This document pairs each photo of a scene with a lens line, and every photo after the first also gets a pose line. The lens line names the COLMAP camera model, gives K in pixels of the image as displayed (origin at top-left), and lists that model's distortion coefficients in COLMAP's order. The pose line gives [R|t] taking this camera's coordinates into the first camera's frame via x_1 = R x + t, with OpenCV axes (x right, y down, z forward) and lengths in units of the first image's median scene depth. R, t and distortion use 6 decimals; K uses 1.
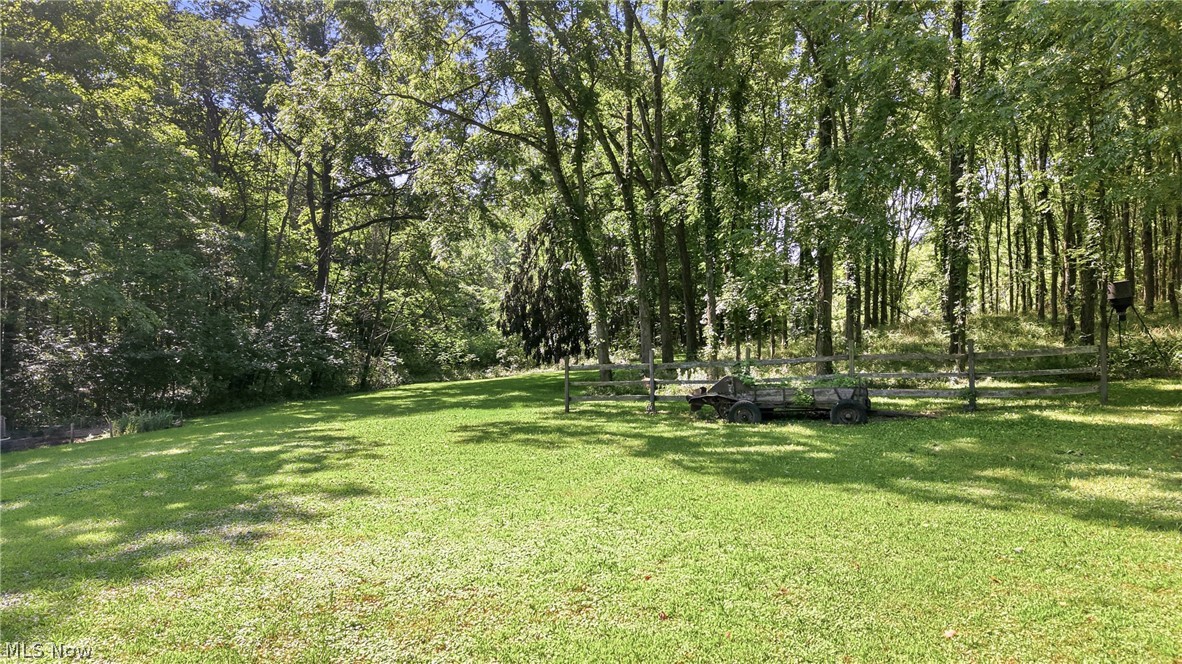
lens RADIAL K [[798.2, 0, 592.0], [0, 798.2, 333.1], [0, 0, 1]] dist [0.022966, -0.022242]
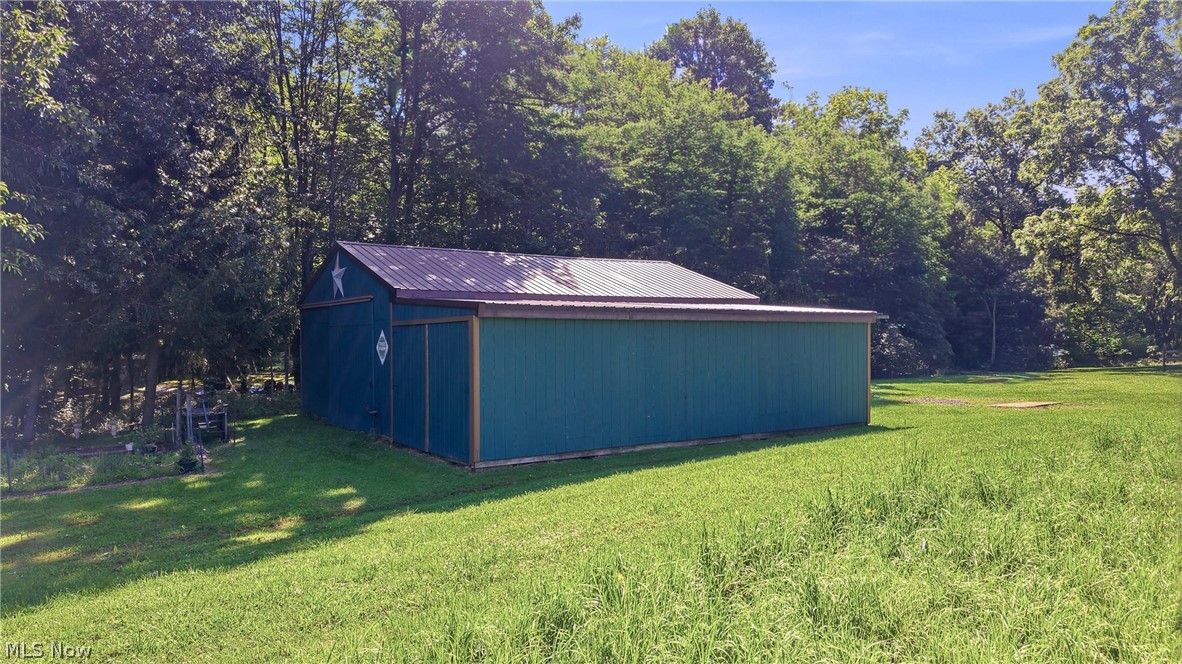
lens RADIAL K [[798.2, 0, 592.7], [0, 798.2, 331.1], [0, 0, 1]] dist [0.022966, -0.022242]
pose [[0.730530, 0.005070, -0.682862, 0.124659], [-0.000399, 0.999975, 0.006998, -0.014305], [0.682881, -0.004839, 0.730514, -0.637564]]
